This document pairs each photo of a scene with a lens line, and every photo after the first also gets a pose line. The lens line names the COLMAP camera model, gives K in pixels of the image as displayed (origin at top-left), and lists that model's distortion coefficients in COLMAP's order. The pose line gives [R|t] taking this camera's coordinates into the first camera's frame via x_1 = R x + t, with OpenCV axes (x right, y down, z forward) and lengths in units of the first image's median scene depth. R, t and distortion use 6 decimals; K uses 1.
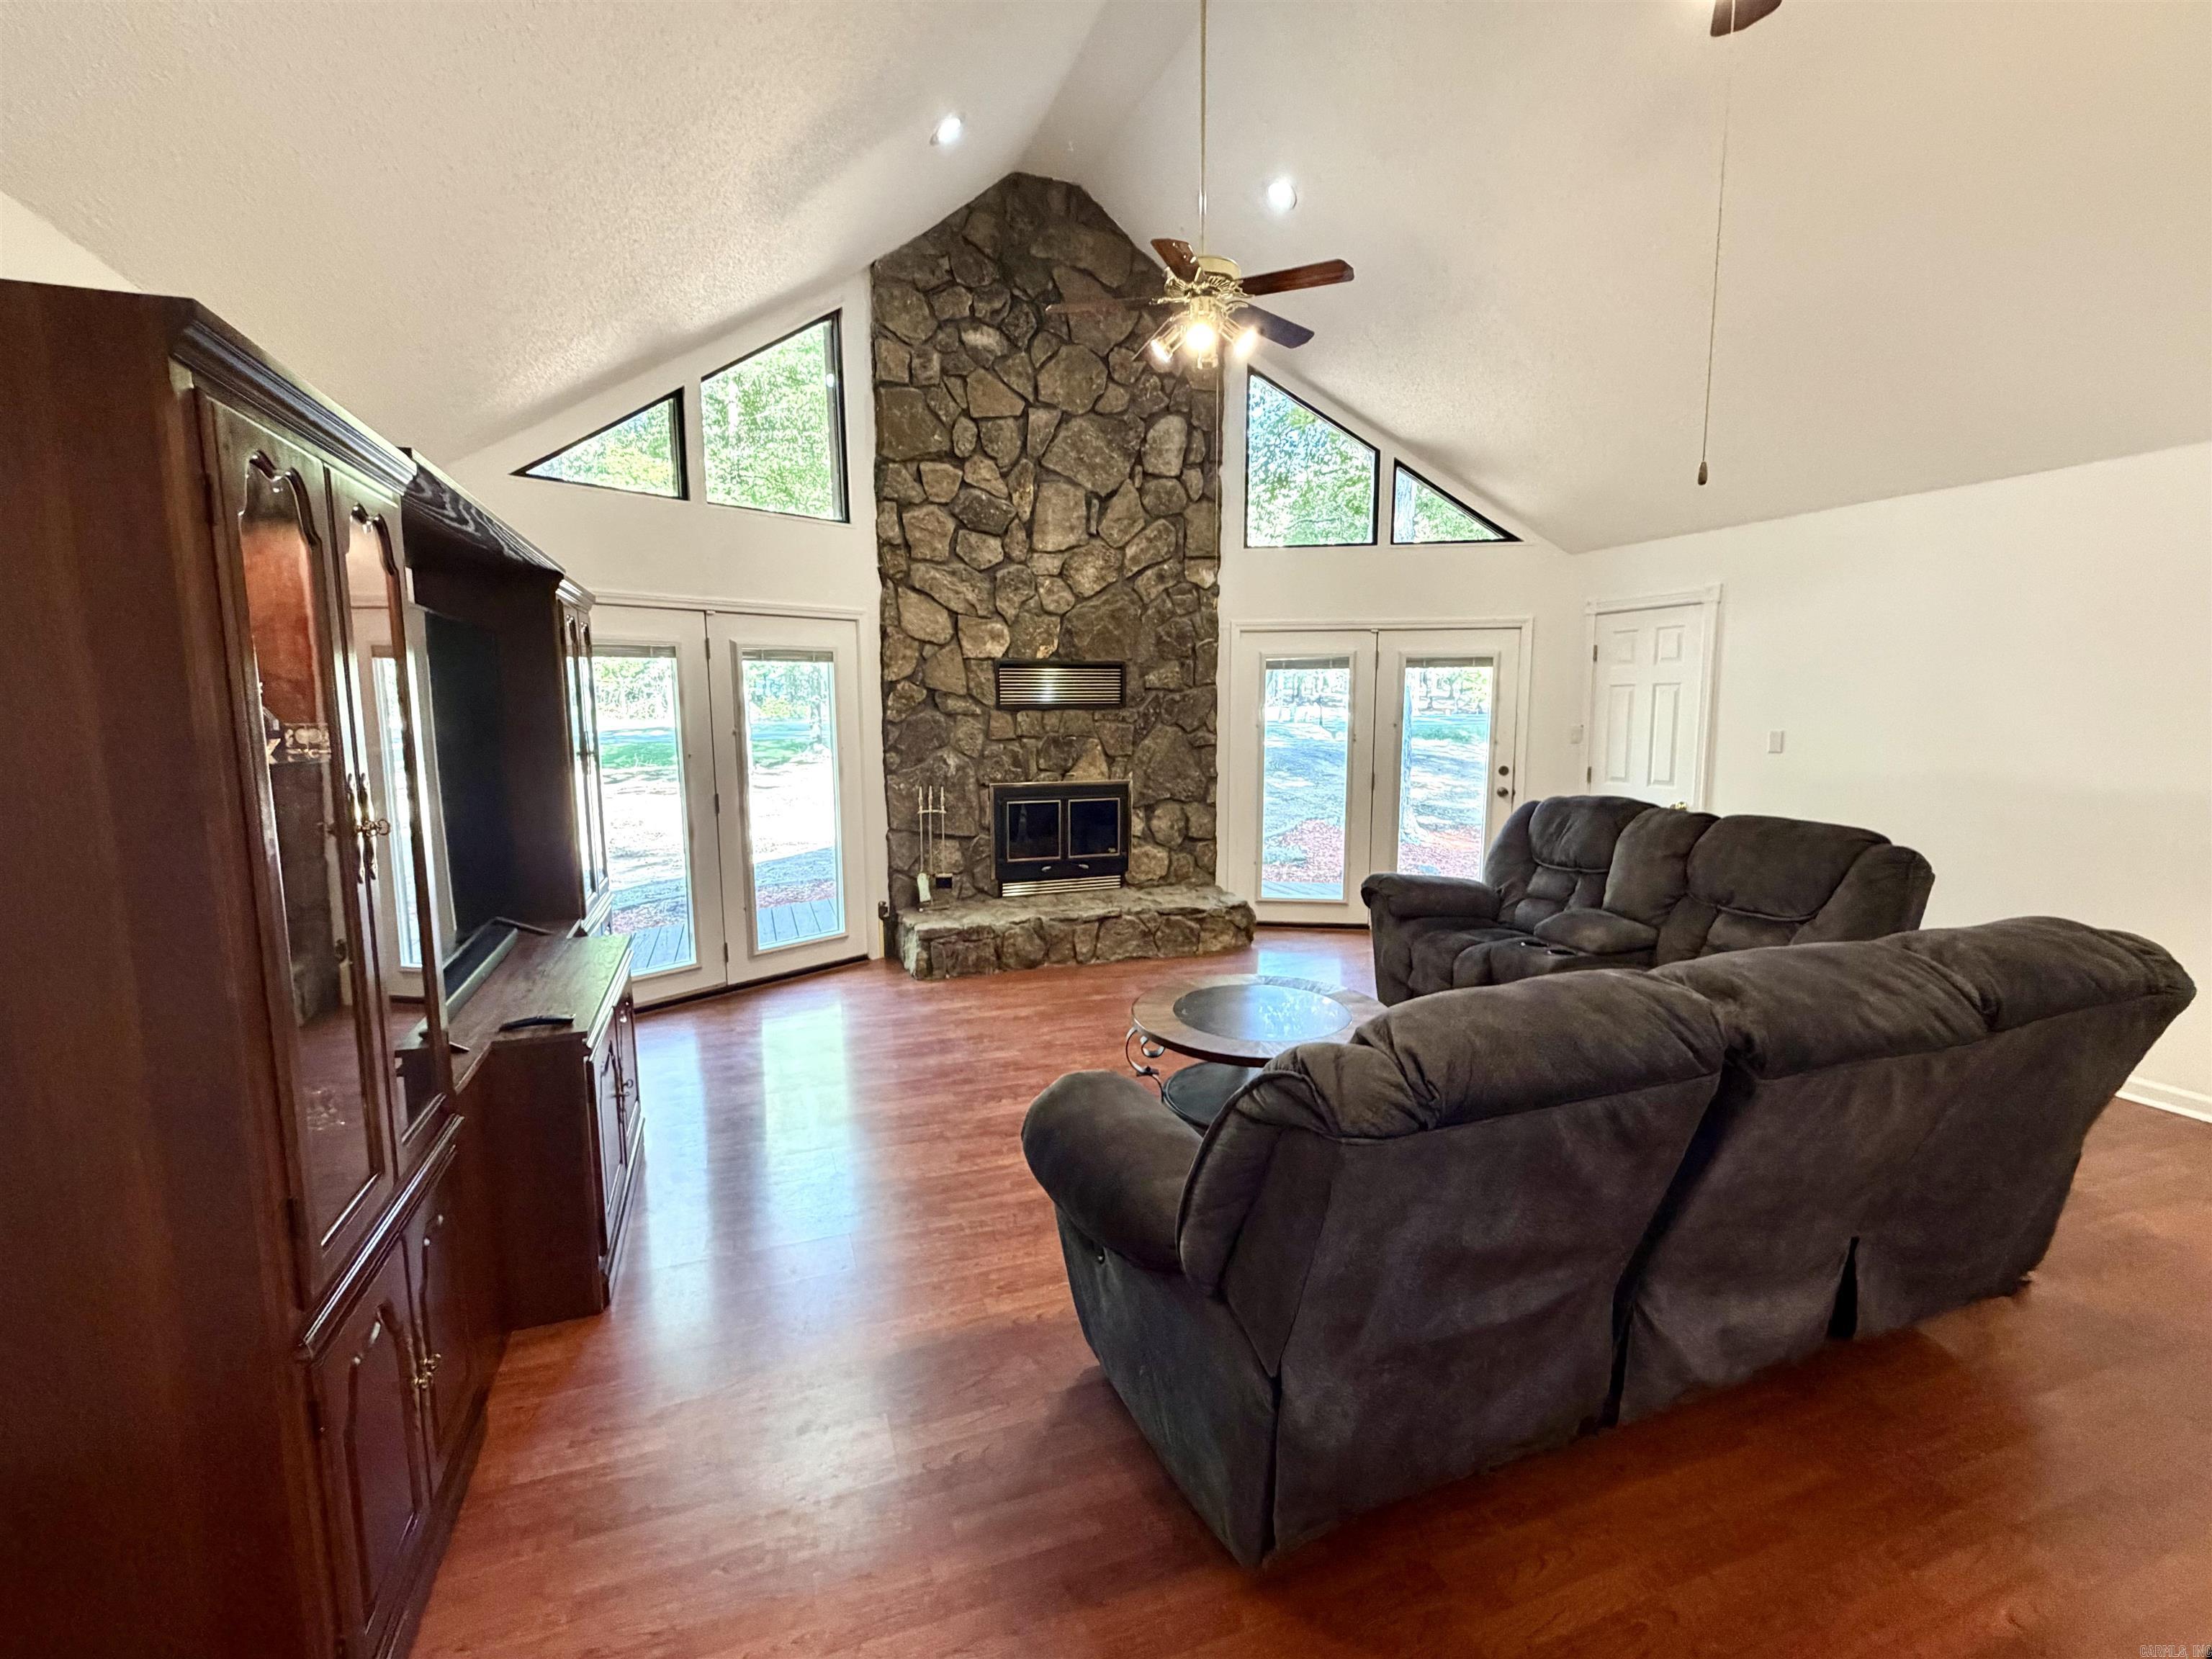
lens RADIAL K [[987.6, 0, 1106.0], [0, 987.6, 829.5], [0, 0, 1]] dist [-0.002195, 0.000466]
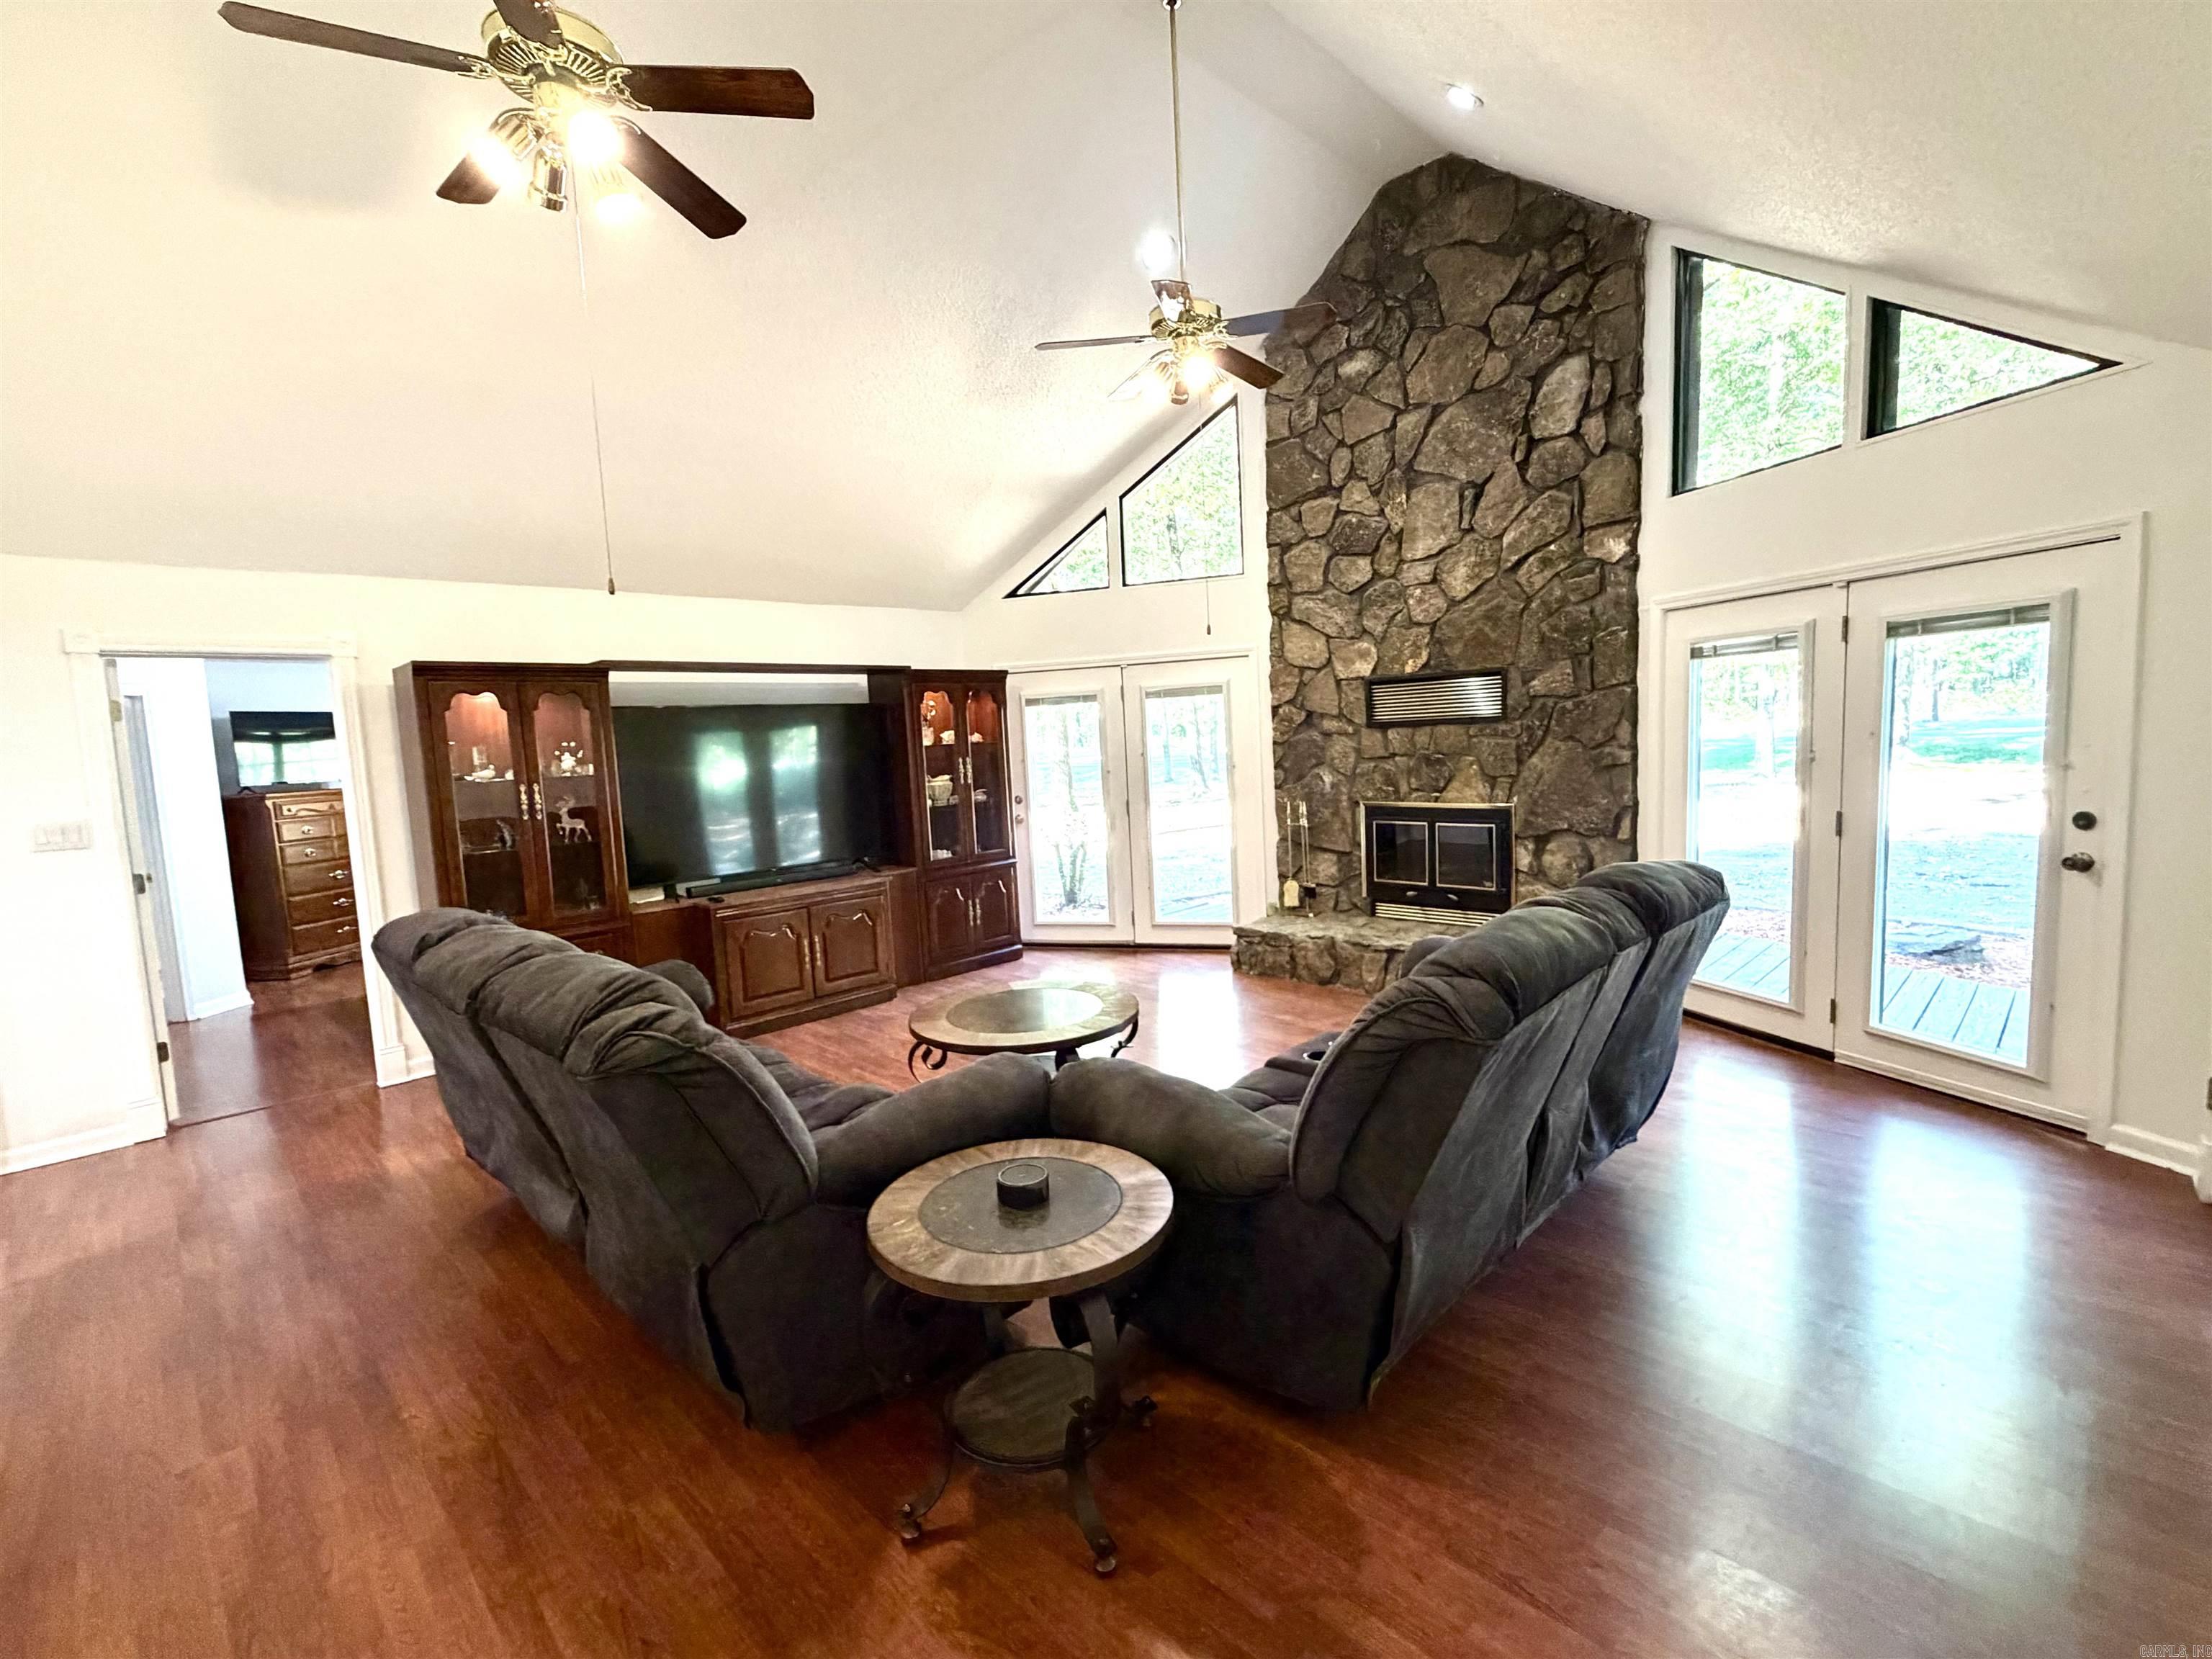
lens RADIAL K [[987.6, 0, 1106.0], [0, 987.6, 829.5], [0, 0, 1]] dist [-0.002195, 0.000466]
pose [[0.417121, 0.069828, -0.906165, 0.695865], [-0.069397, 0.996580, 0.044851, -0.045468], [0.906198, 0.044177, 0.420540, 0.344606]]
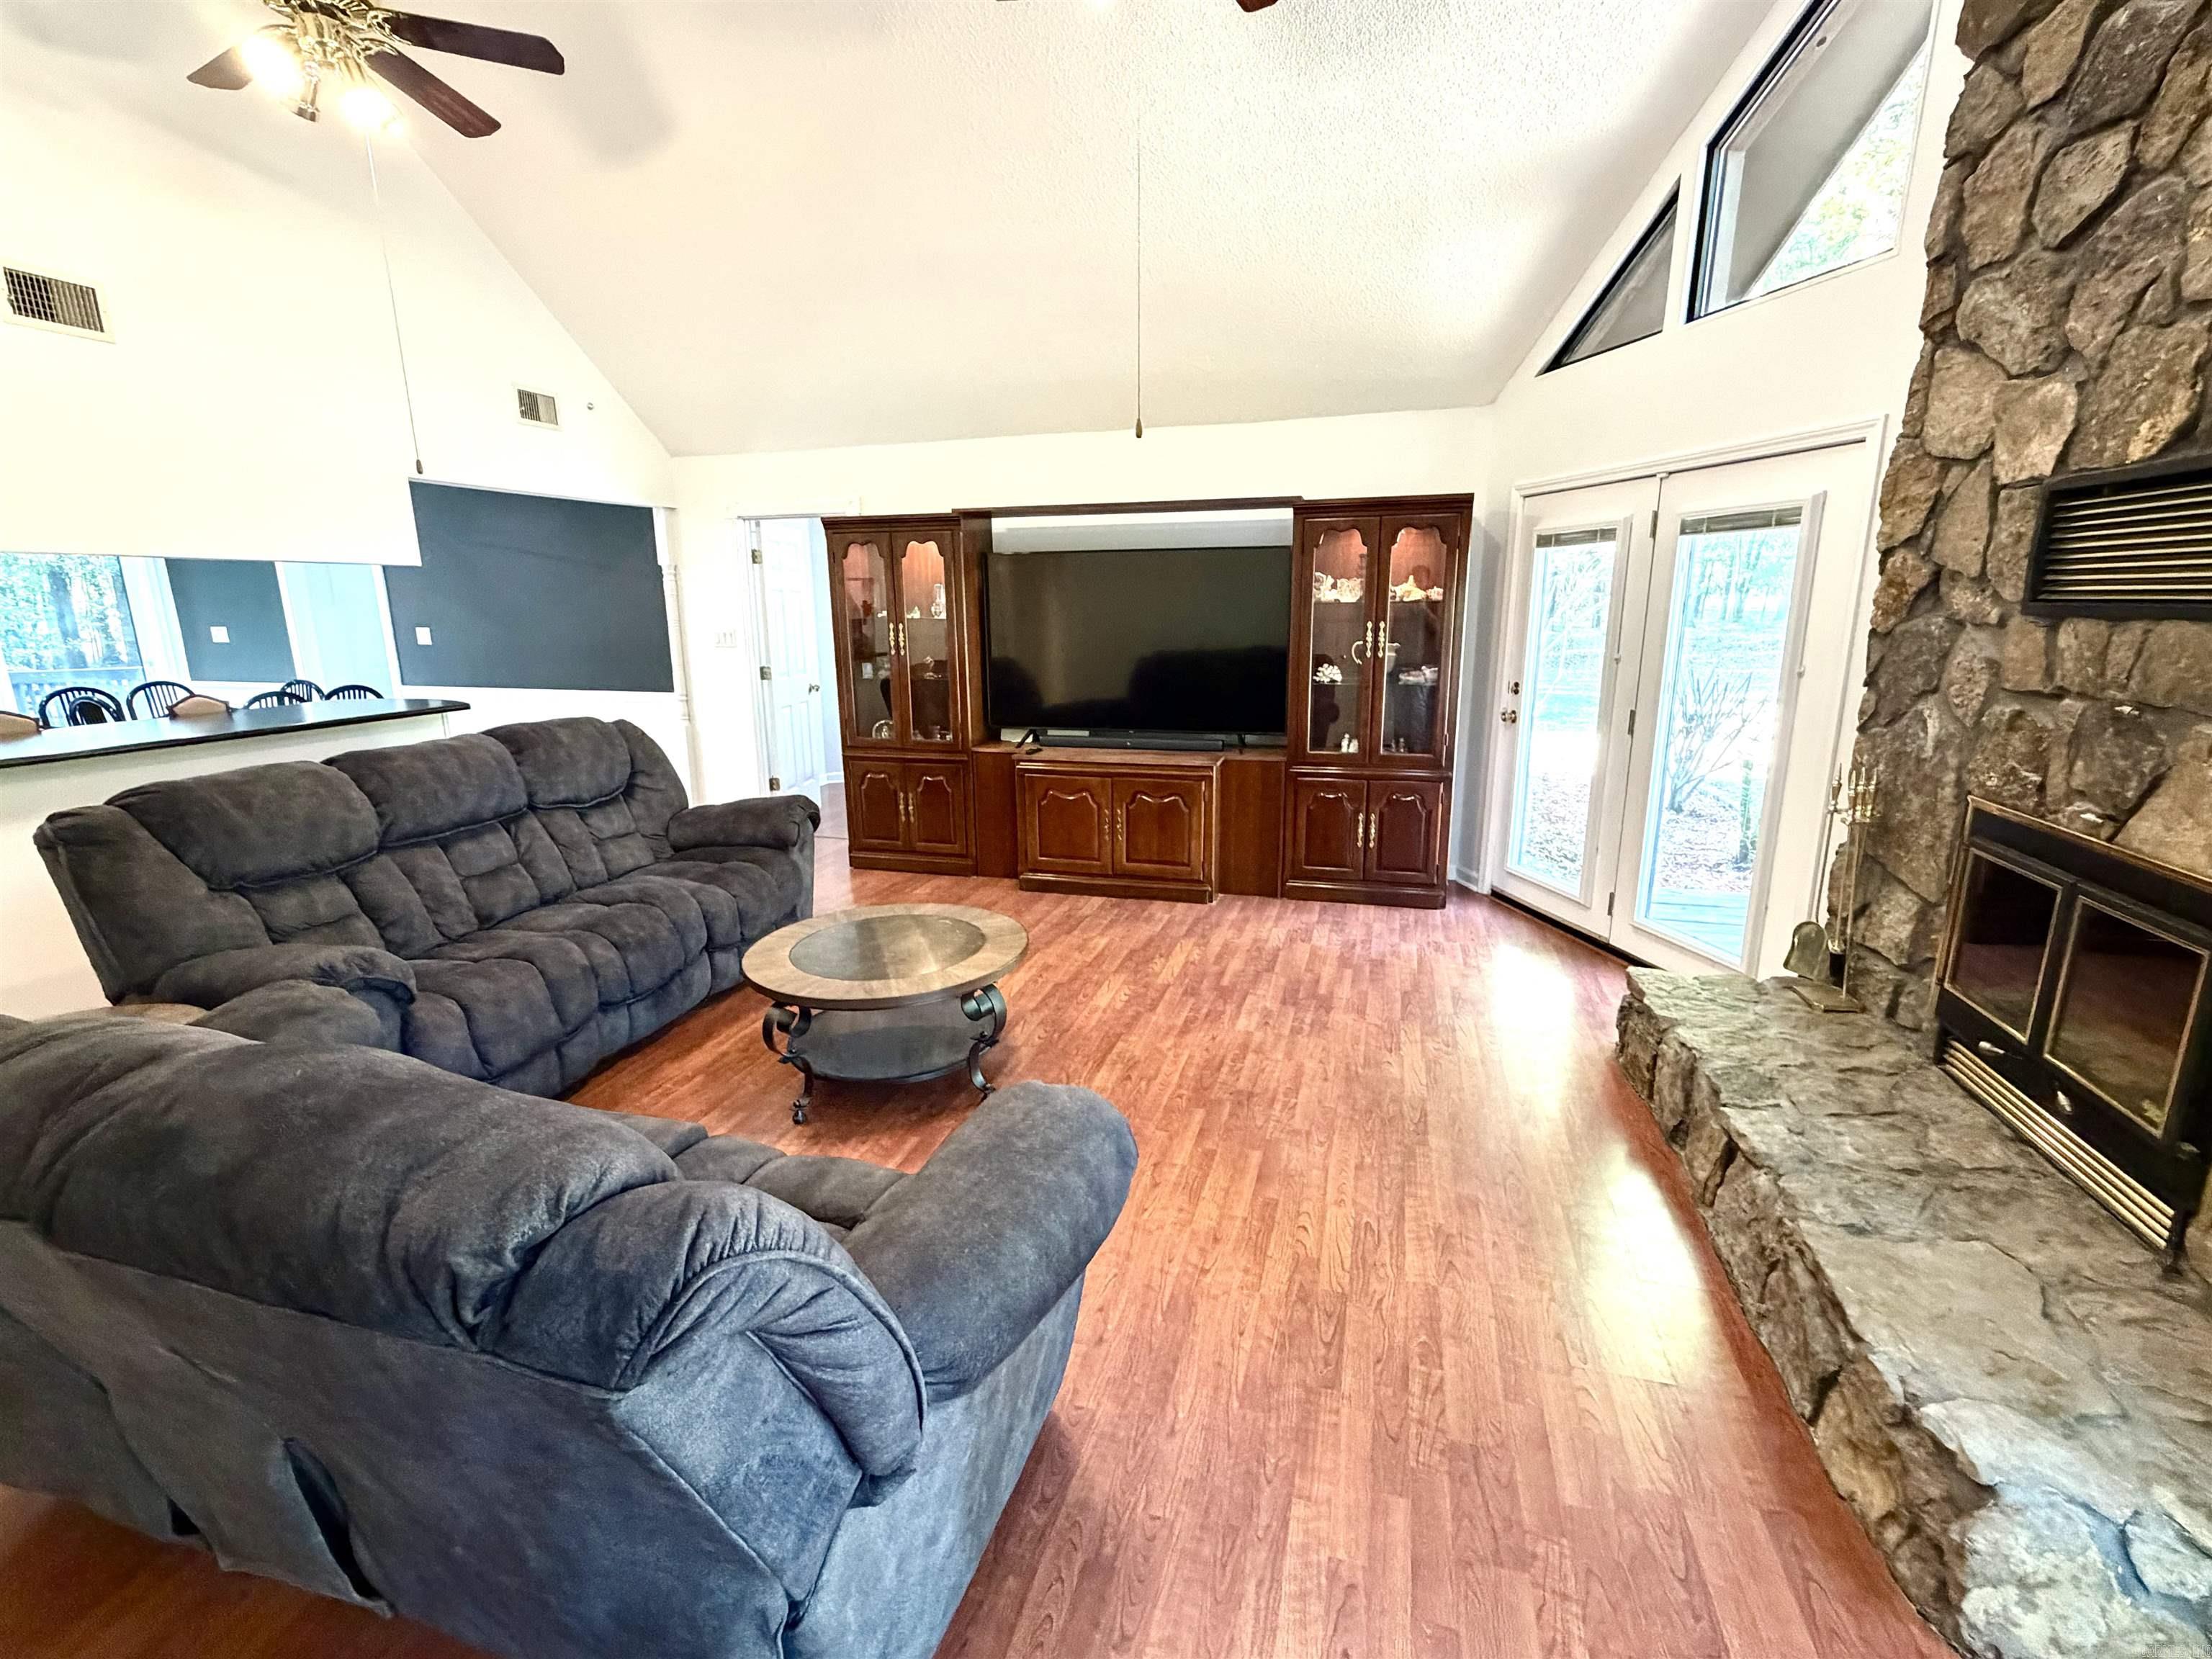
lens RADIAL K [[987.6, 0, 1106.0], [0, 987.6, 829.5], [0, 0, 1]] dist [-0.002195, 0.000466]
pose [[-0.591272, 0.197635, -0.781881, 0.429111], [-0.087709, 0.947998, 0.305951, -0.128546], [0.801689, 0.249478, -0.543191, 0.945750]]
